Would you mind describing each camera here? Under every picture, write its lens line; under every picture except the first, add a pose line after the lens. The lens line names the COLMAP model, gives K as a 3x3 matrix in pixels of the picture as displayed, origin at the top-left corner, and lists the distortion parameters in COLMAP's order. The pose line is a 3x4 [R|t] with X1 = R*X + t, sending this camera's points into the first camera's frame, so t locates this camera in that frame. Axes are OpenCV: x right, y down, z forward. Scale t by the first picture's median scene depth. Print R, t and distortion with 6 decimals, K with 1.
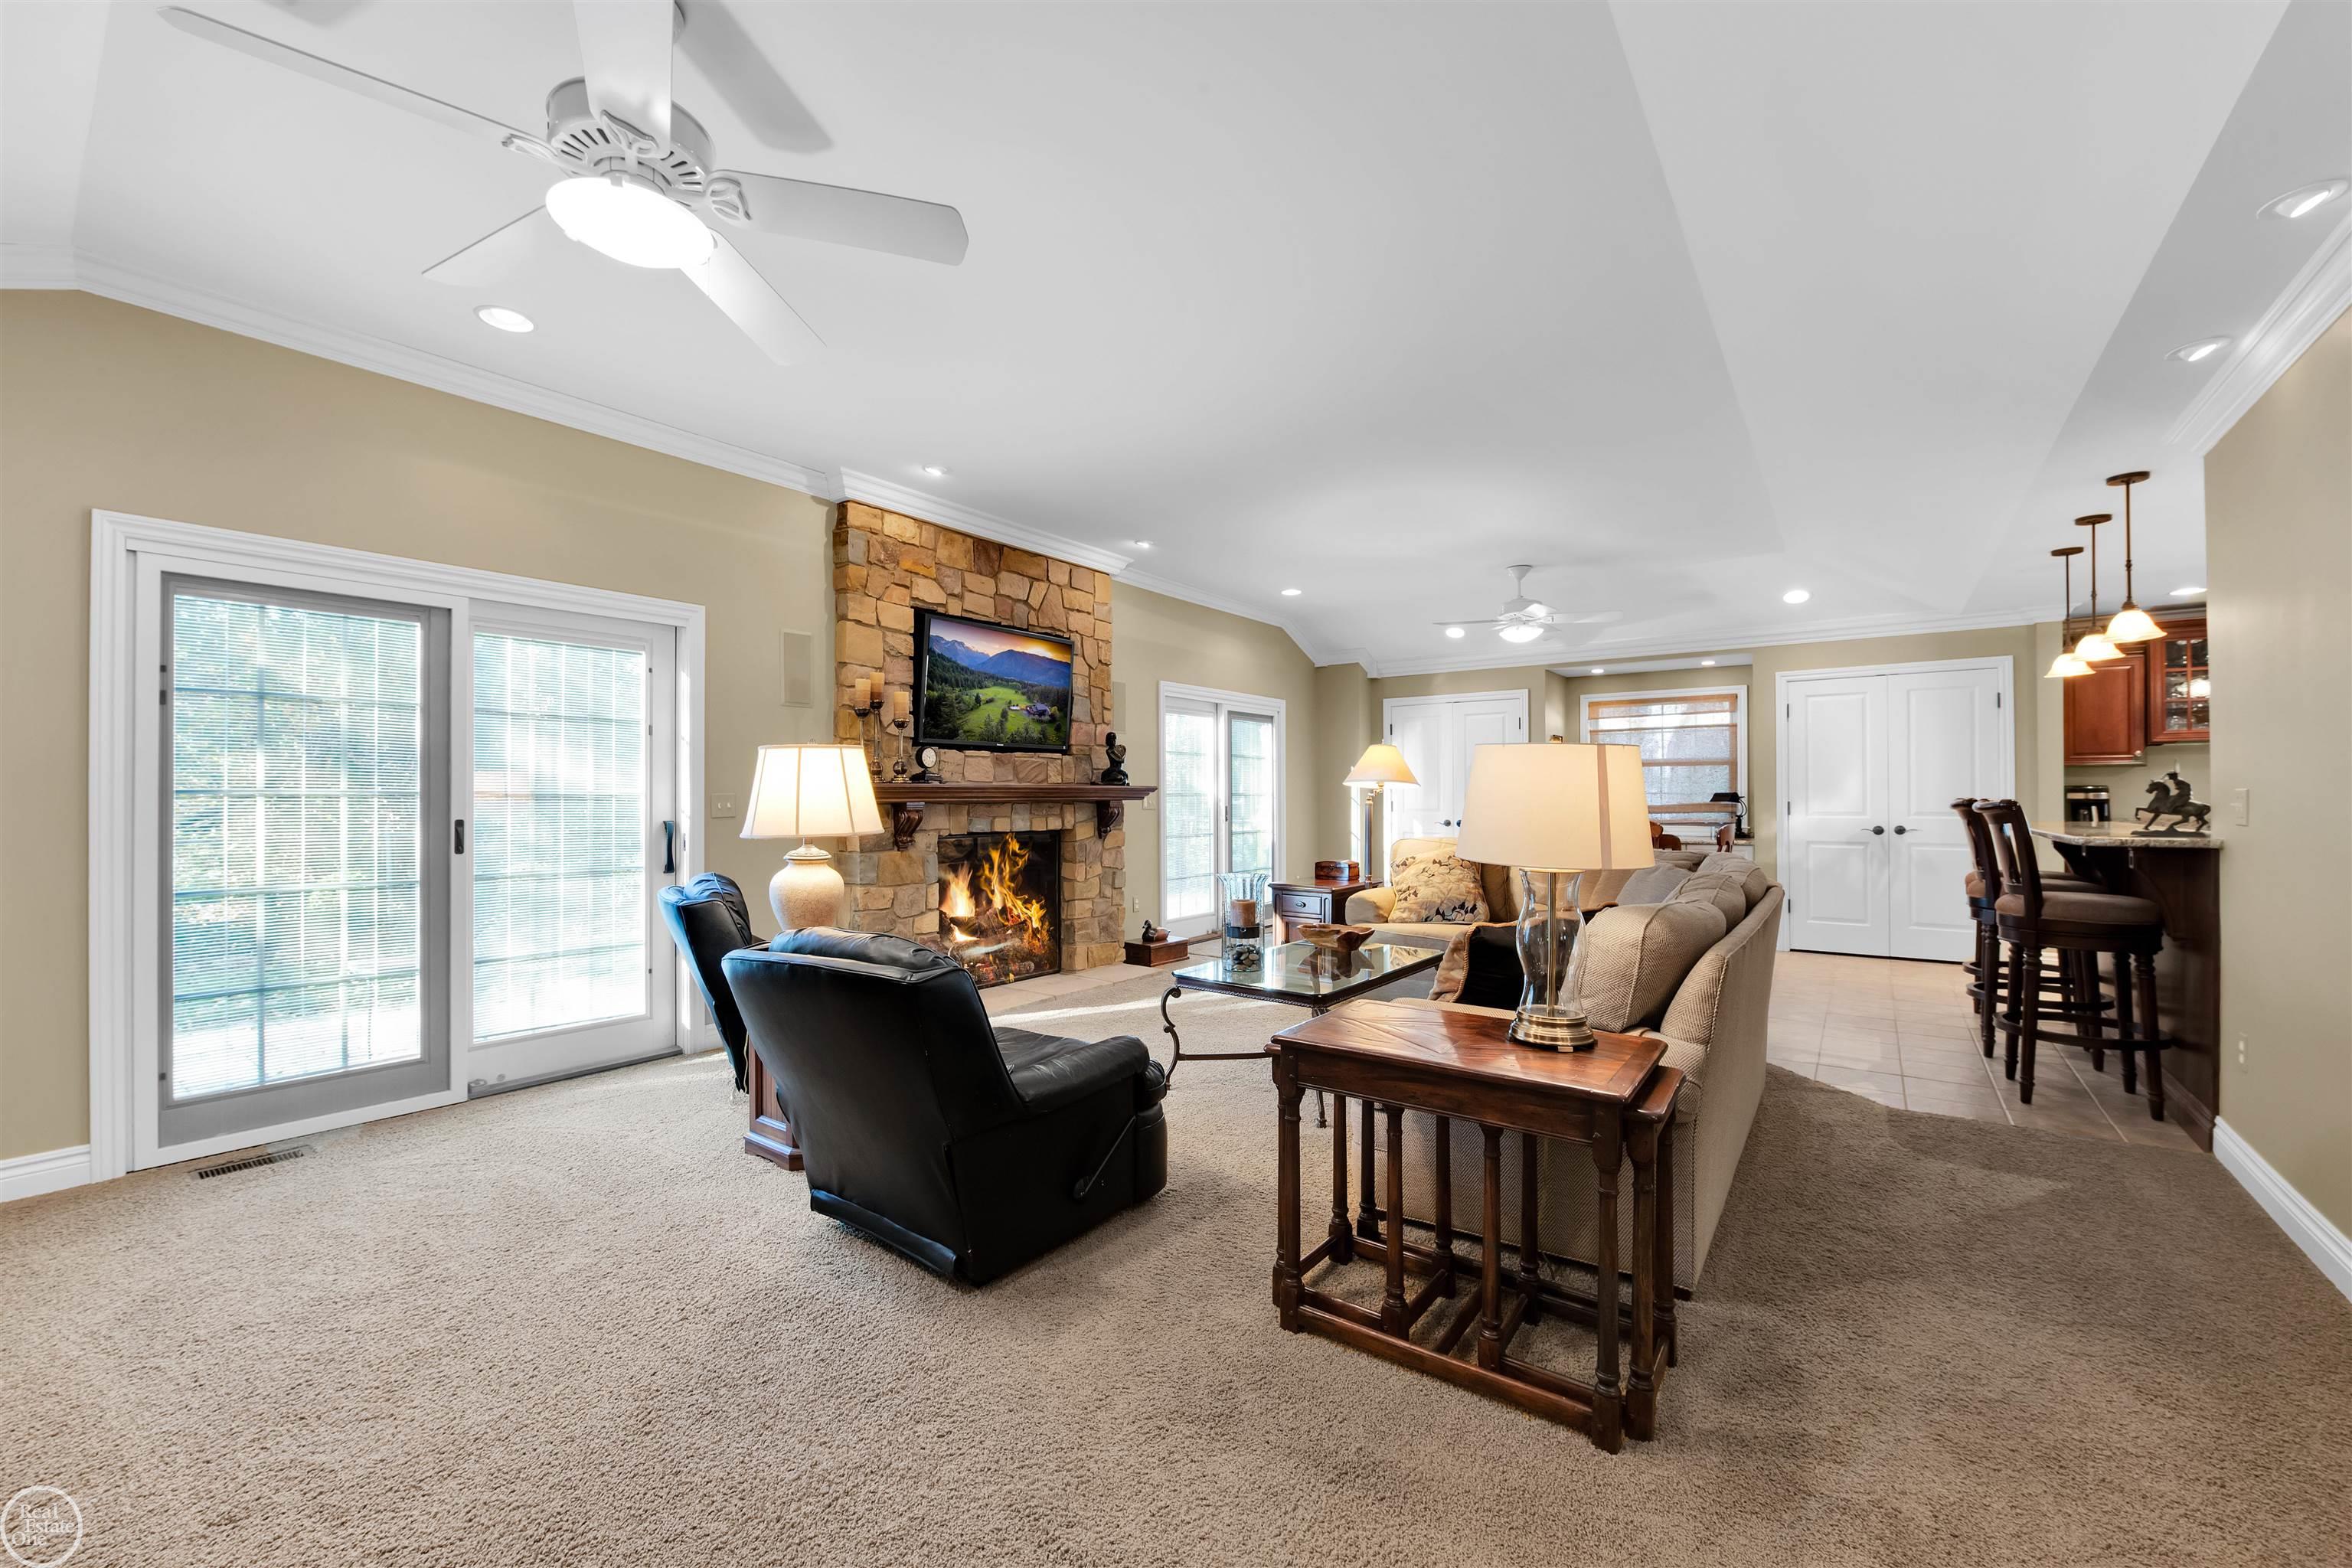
lens RADIAL K [[942.9, 0, 1171.8], [0, 942.9, 793.1], [0, 0, 1]] dist [-0.002140, -0.000158]
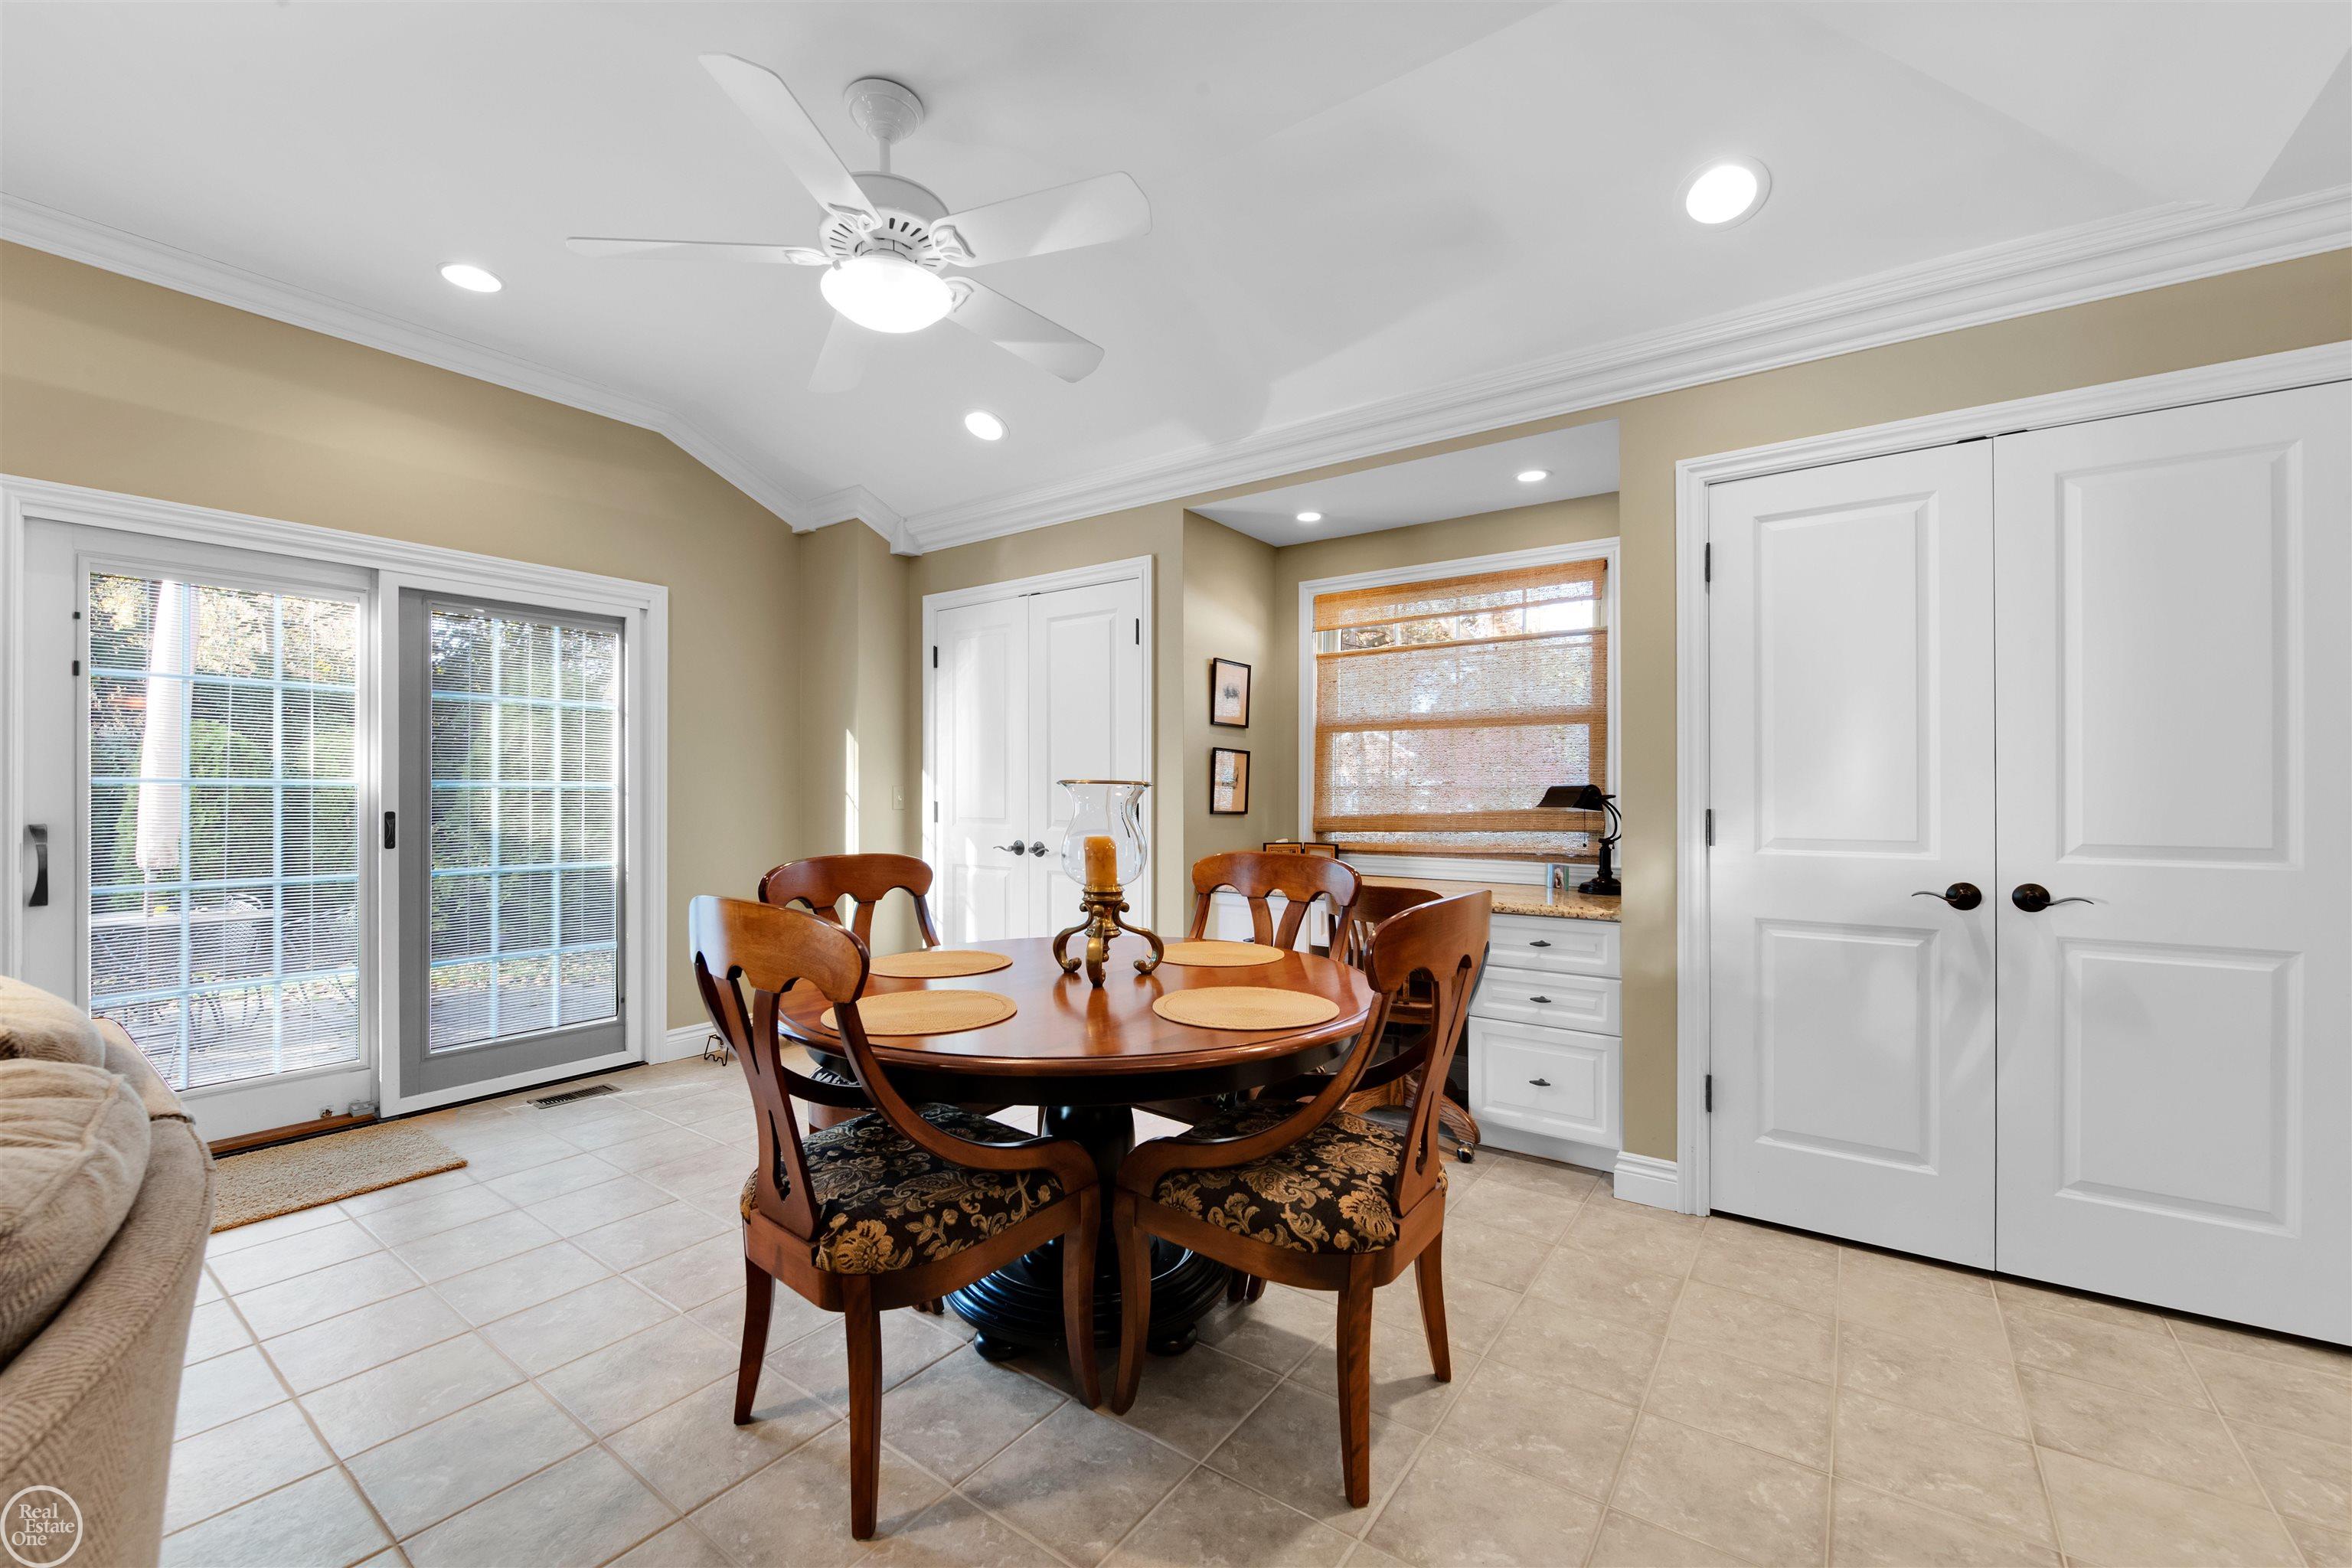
lens RADIAL K [[942.9, 0, 1161.3], [0, 942.9, 792.5], [0, 0, 1]] dist [-0.002140, -0.000158]
pose [[0.999994, 0.003456, -0.000604, 0.530172], [-0.003454, 0.999990, 0.002879, 0.002583], [0.000614, -0.002877, 0.999996, 0.758732]]
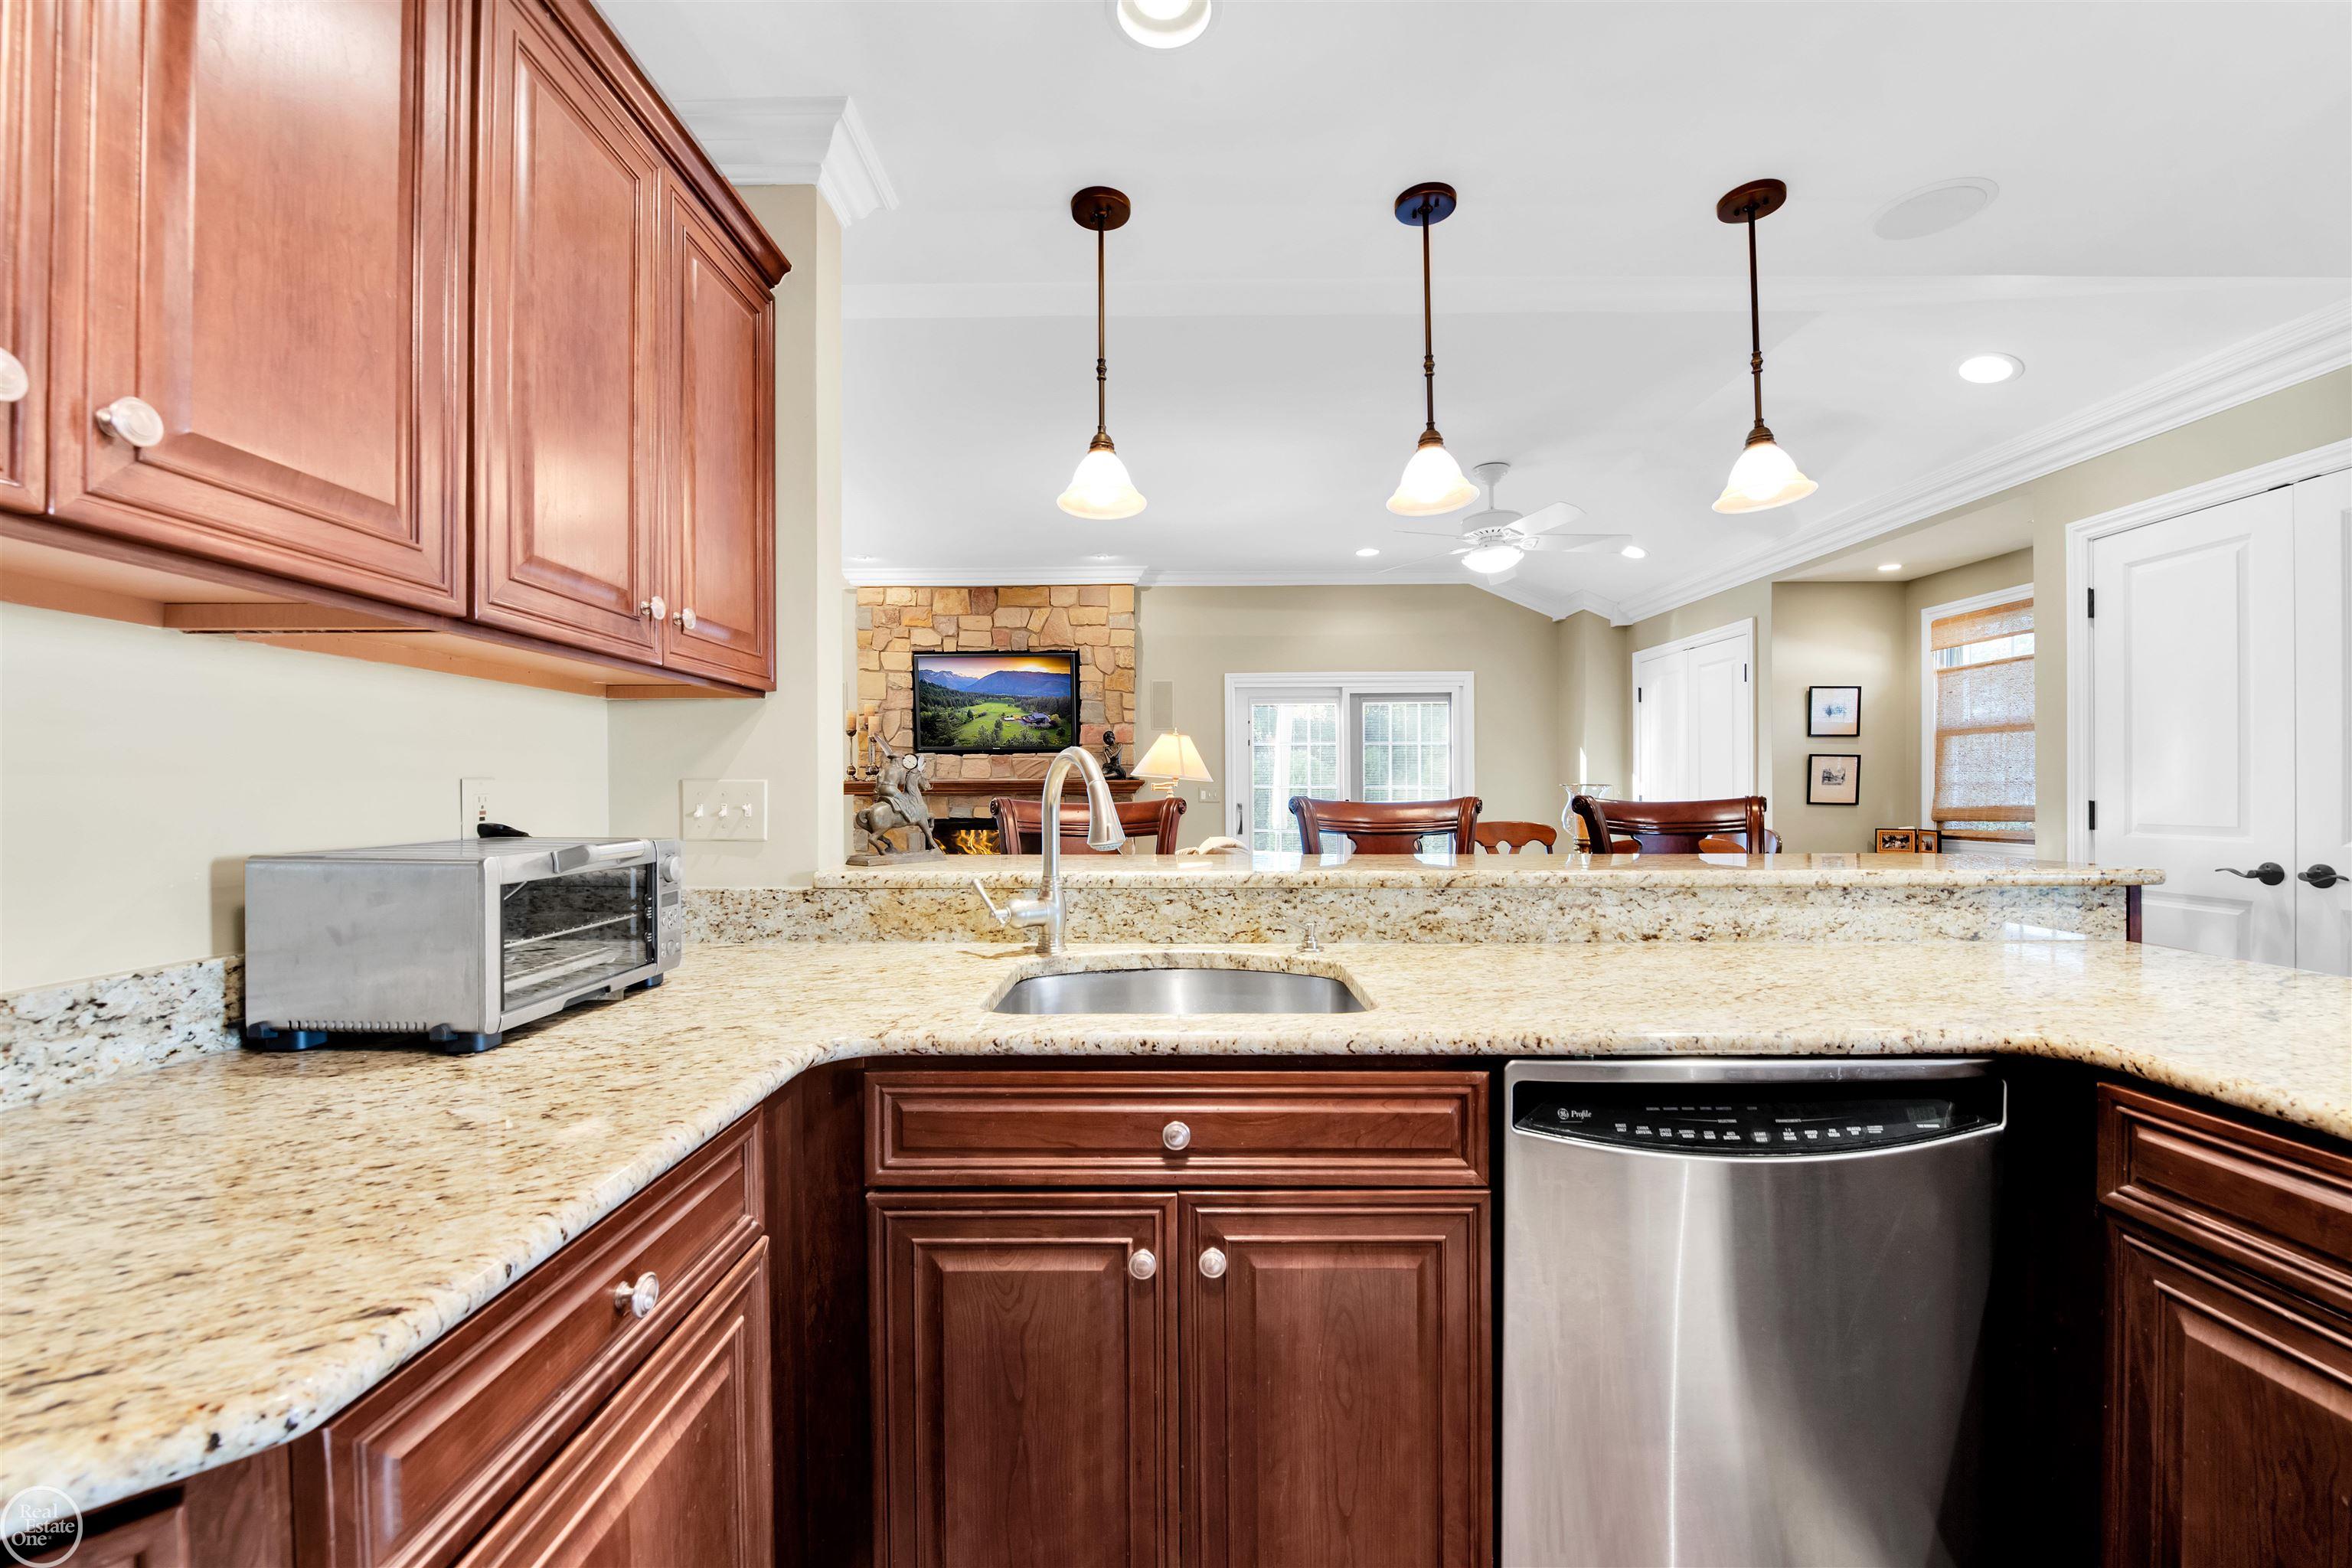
lens RADIAL K [[942.9, 0, 1187.3], [0, 942.9, 792.9], [0, 0, 1]] dist [-0.002140, -0.000158]
pose [[0.589800, 0.001891, -0.807547, 0.916655], [0.006545, 0.999953, 0.007122, -0.001095], [0.807523, -0.009486, 0.589760, 0.450232]]
